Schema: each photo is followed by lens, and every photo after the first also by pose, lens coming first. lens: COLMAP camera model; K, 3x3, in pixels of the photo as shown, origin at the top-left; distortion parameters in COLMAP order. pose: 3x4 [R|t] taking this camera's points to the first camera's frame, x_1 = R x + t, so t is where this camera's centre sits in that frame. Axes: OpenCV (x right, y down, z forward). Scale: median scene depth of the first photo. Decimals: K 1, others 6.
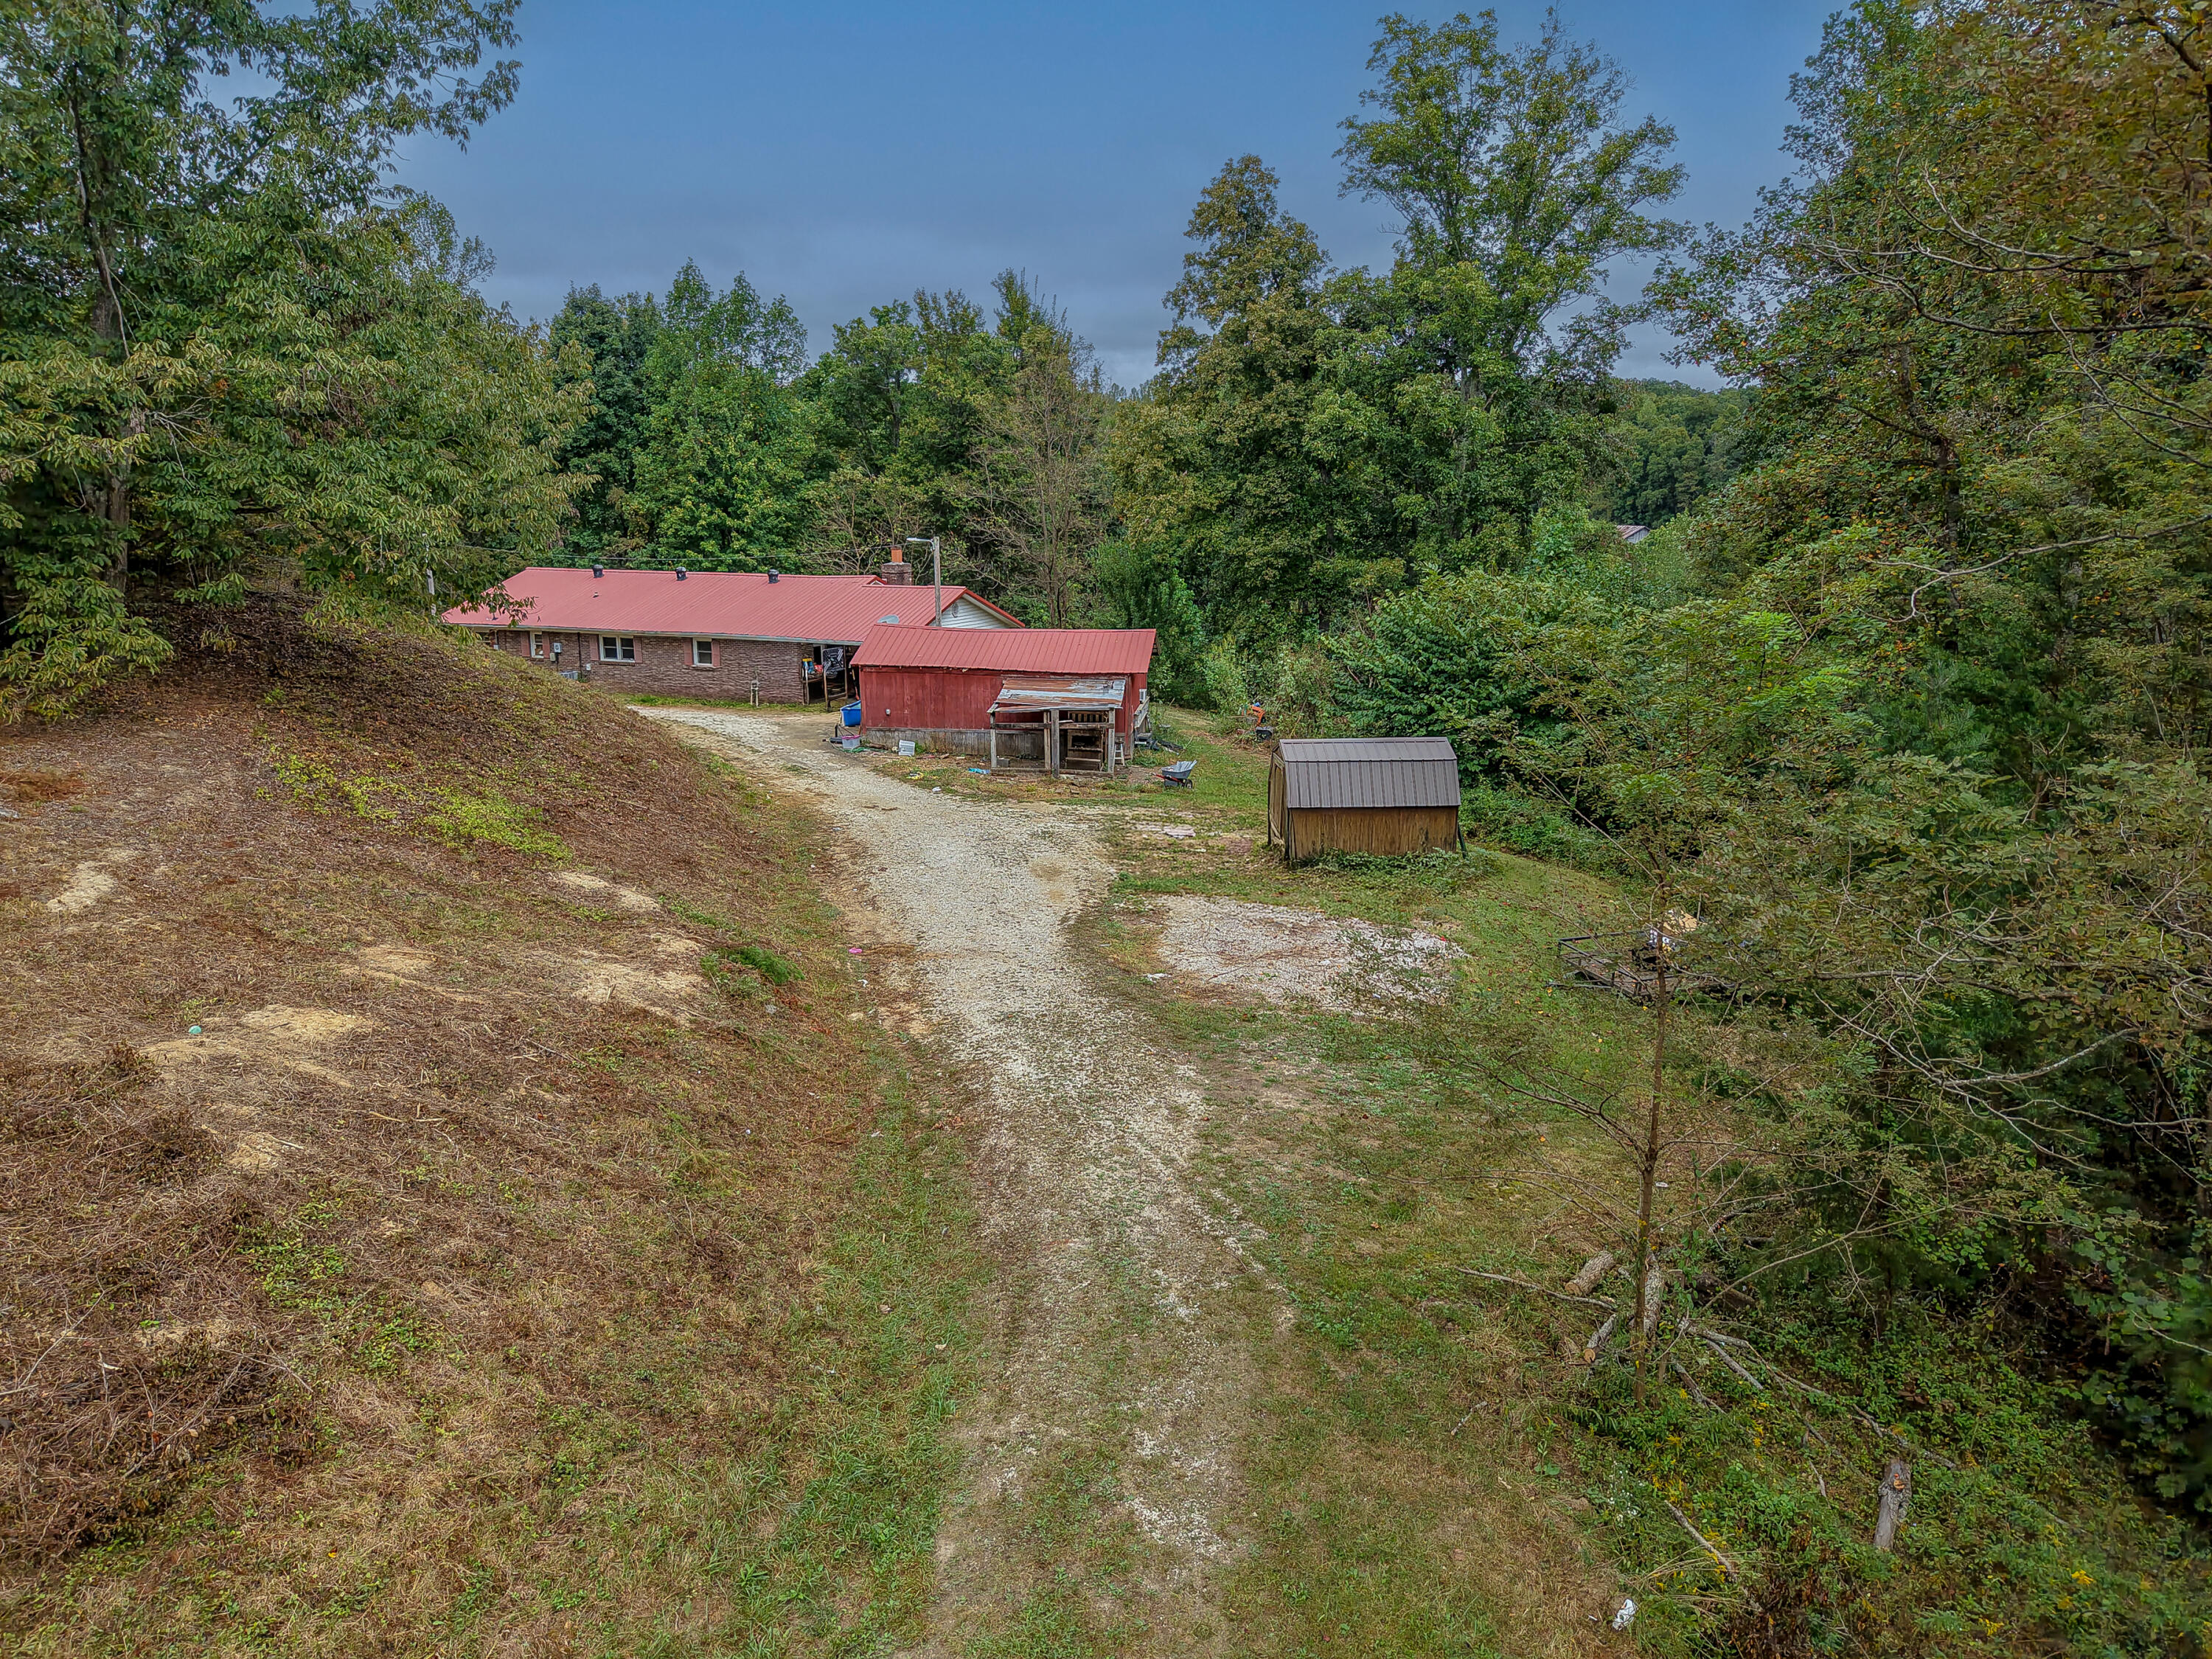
lens RADIAL K [[1516.1, 0, 1102.8], [0, 1516.1, 828.6], [0, 0, 1]] dist [0.034208, -0.009038]
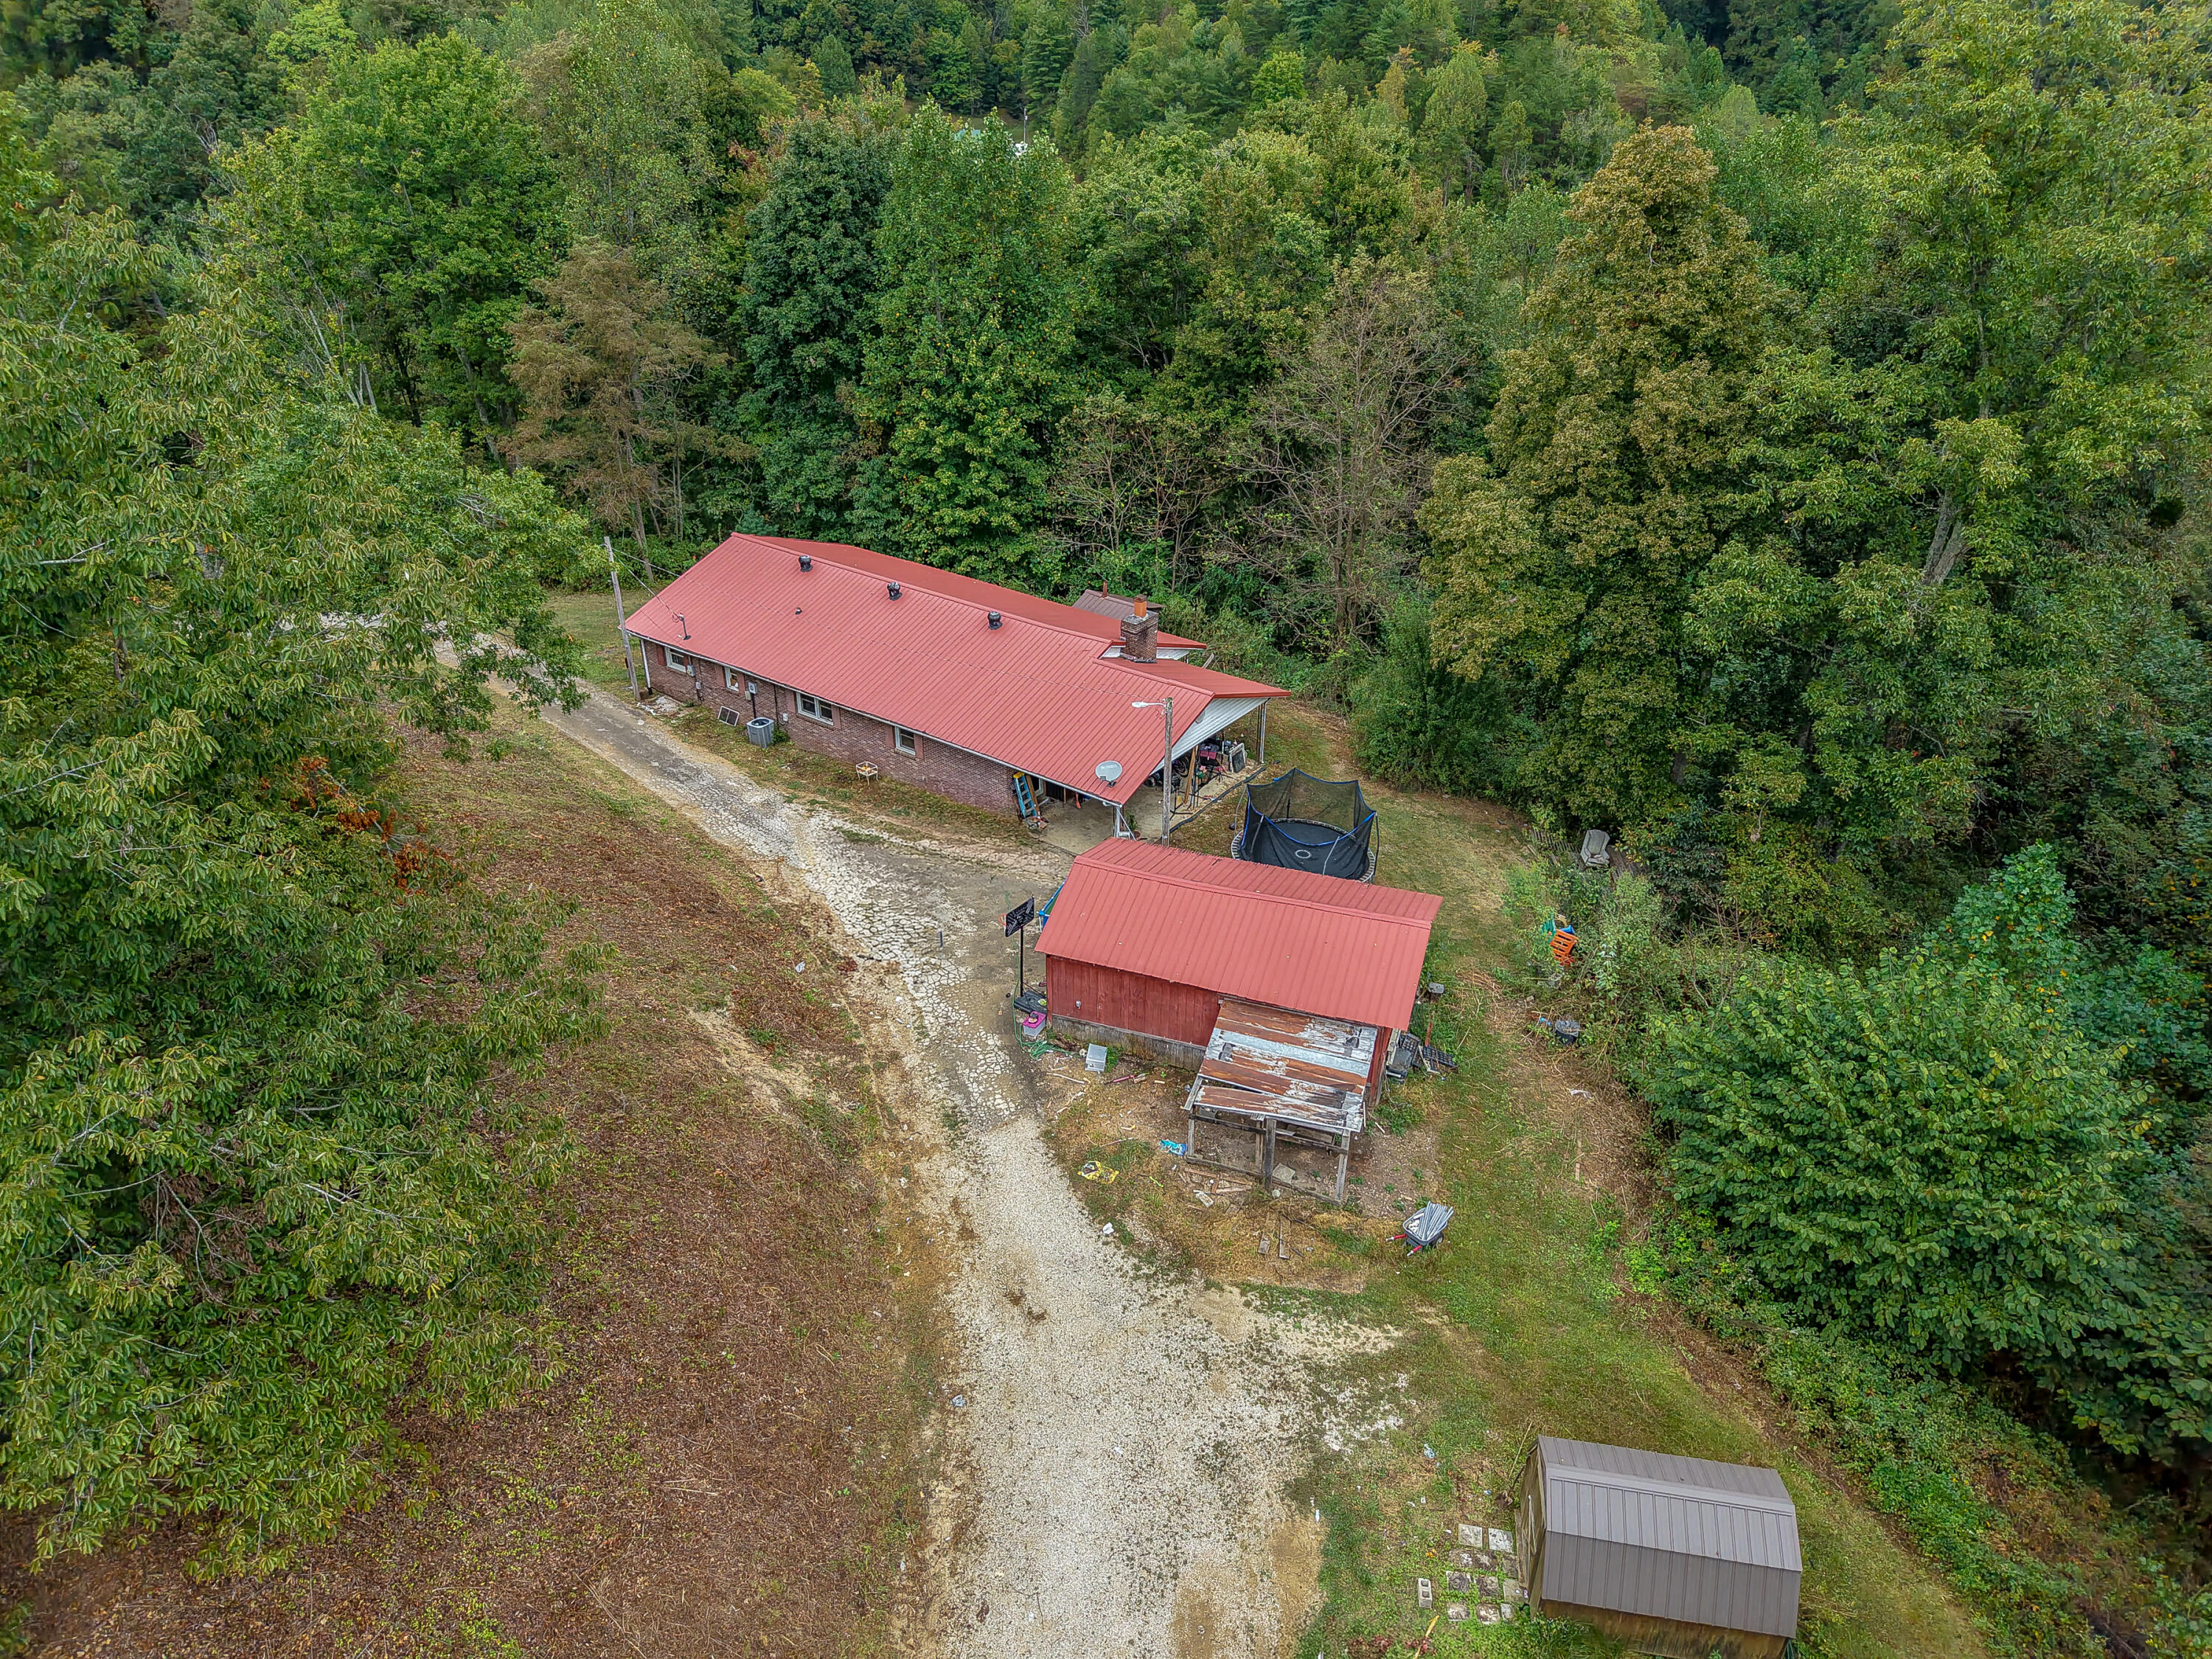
lens RADIAL K [[1516.1, 0, 1109.0], [0, 1516.1, 830.2], [0, 0, 1]] dist [0.034208, -0.009038]
pose [[0.976035, 0.112333, -0.186377, 0.009153], [-0.050972, 0.950653, 0.306042, -0.260706], [0.211559, -0.289208, 0.933596, 0.174848]]
